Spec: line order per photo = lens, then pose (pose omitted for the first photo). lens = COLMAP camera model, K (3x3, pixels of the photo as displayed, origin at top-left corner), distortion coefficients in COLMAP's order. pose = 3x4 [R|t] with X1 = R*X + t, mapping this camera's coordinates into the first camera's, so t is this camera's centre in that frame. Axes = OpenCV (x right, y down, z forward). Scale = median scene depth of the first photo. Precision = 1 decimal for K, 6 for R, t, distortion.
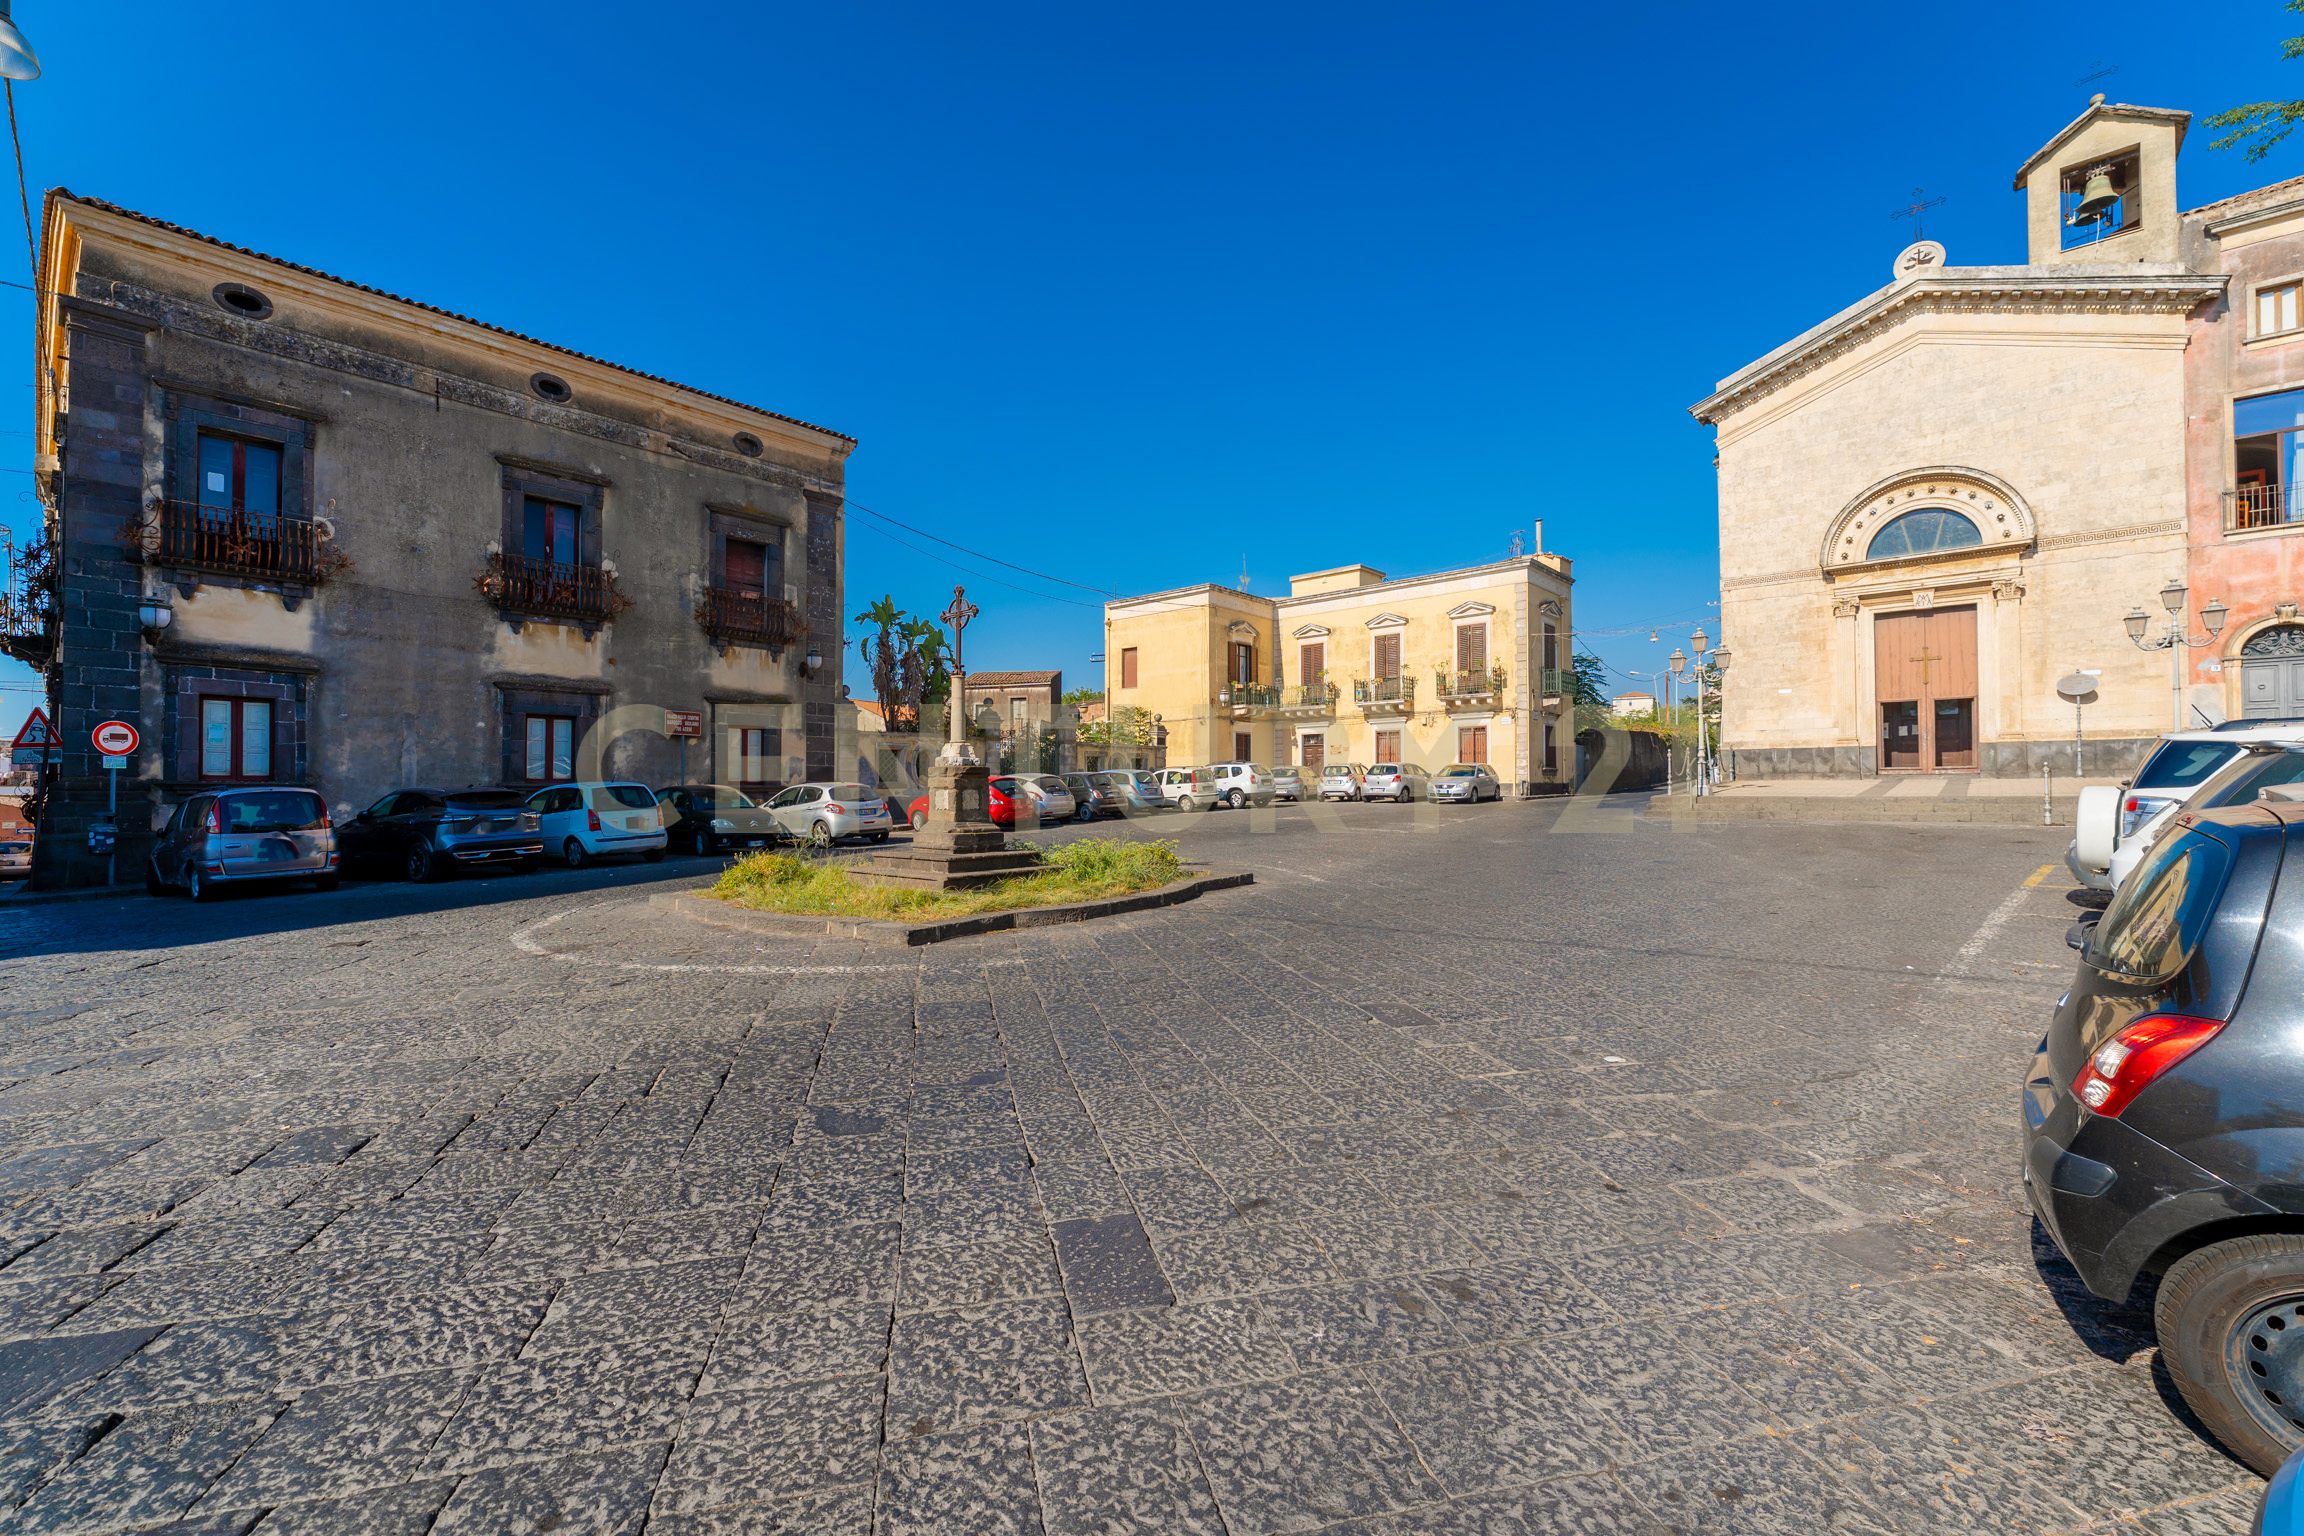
lens RADIAL K [[932.9, 0, 1152.0], [0, 932.9, 768.0], [0, 0, 1]] dist [0.001653, 0.000493]
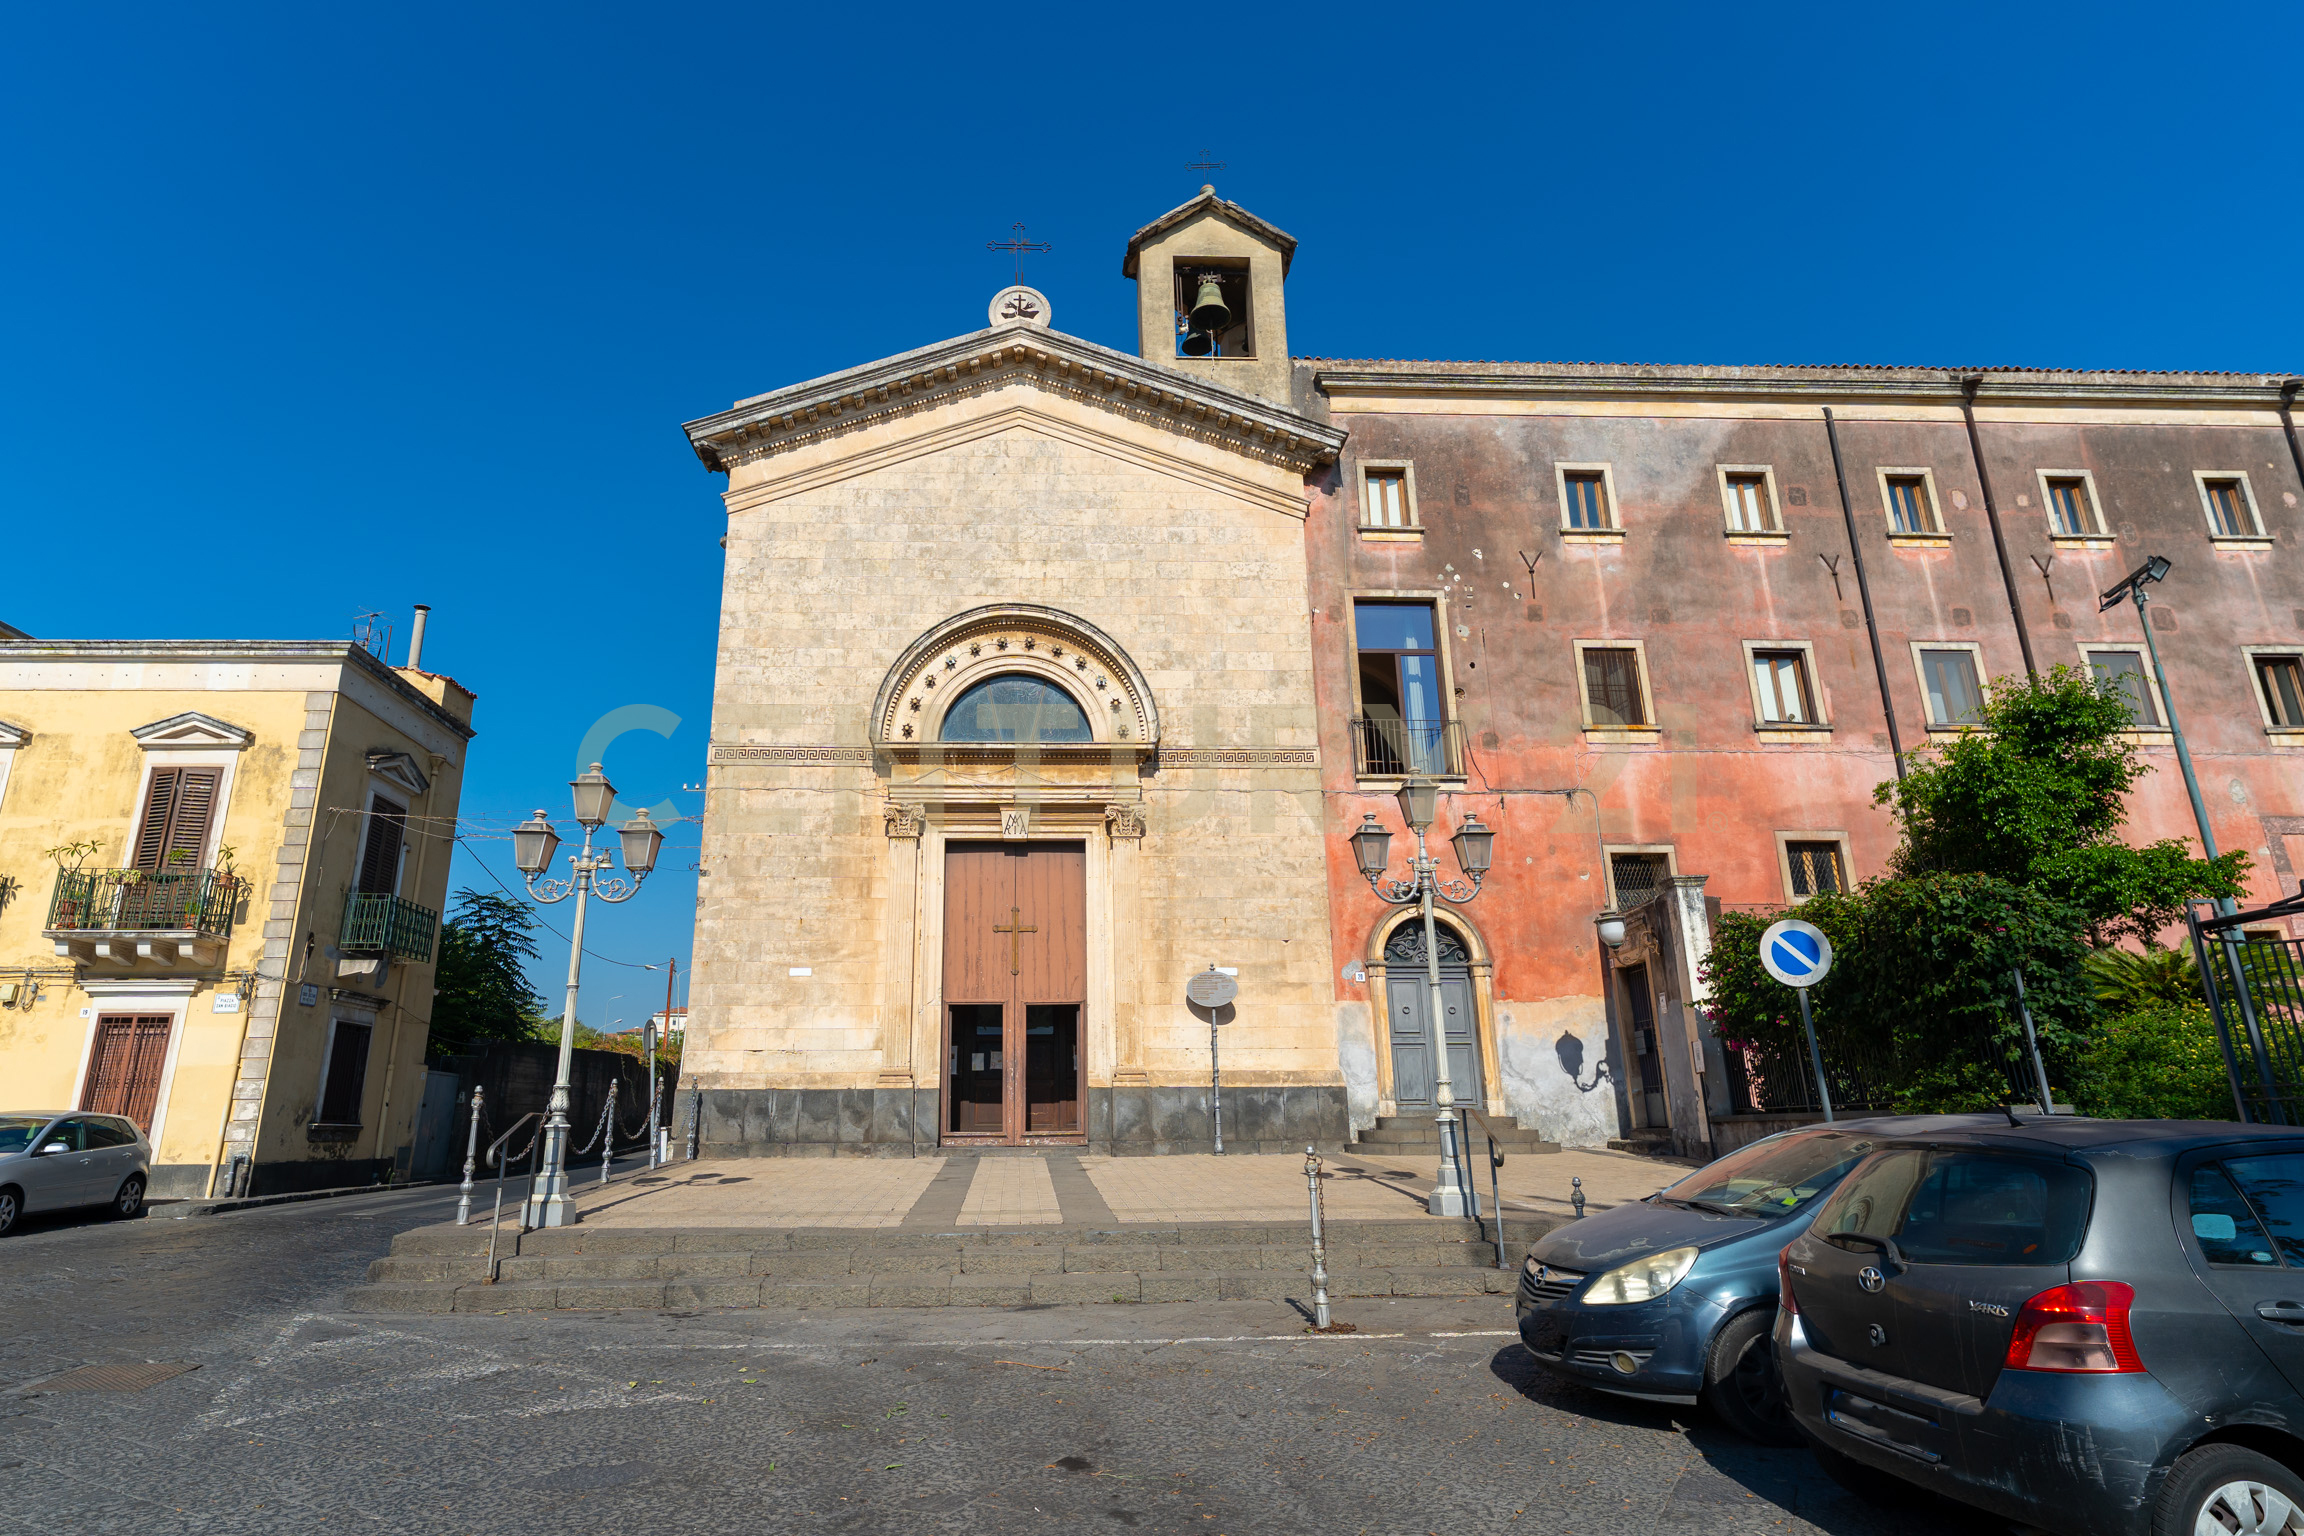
lens RADIAL K [[1189.4, 0, 1044.6], [0, 1189.4, 774.6], [0, 0, 1]] dist [0.003397, 0.000323]
pose [[0.727760, 0.197274, 0.656848, 0.359103], [-0.013378, 0.961639, -0.273992, -0.011497], [-0.685702, 0.190613, 0.702481, 0.475430]]
